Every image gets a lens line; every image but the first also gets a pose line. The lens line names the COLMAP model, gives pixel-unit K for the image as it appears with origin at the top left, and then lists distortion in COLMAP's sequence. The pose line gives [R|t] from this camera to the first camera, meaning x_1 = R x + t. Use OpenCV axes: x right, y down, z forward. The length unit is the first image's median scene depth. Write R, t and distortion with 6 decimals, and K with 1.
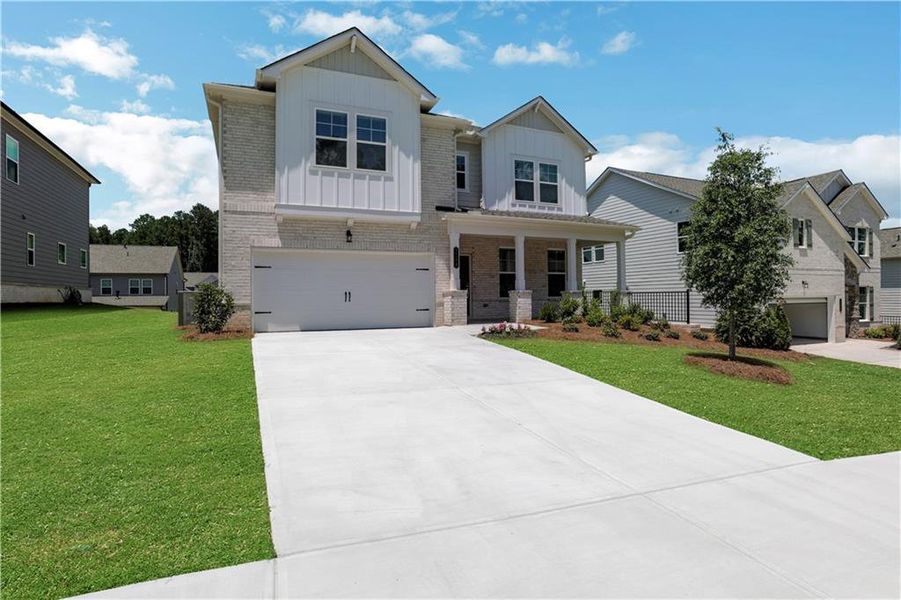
lens RADIAL K [[466.7, 0, 475.8], [0, 466.7, 298.1], [0, 0, 1]] dist [-0.067376, 0.028381]
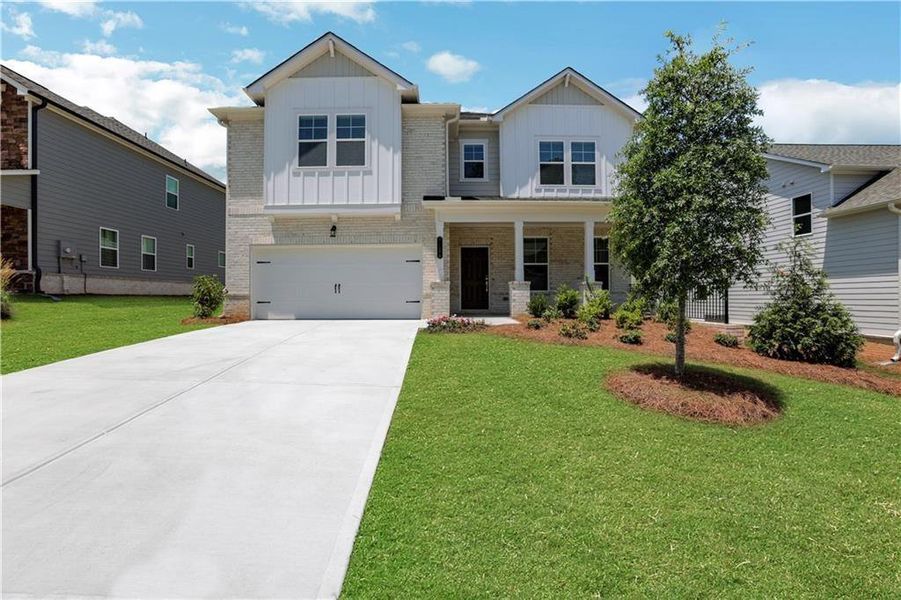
lens RADIAL K [[424.5, 0, 446.4], [0, 424.5, 299.1], [0, 0, 1]] dist [-0.077851, 0.039004]
pose [[0.912510, 0.005859, -0.409012, 0.347947], [-0.003890, 0.999977, 0.005645, 0.015097], [0.409035, -0.003560, 0.912512, 0.222225]]
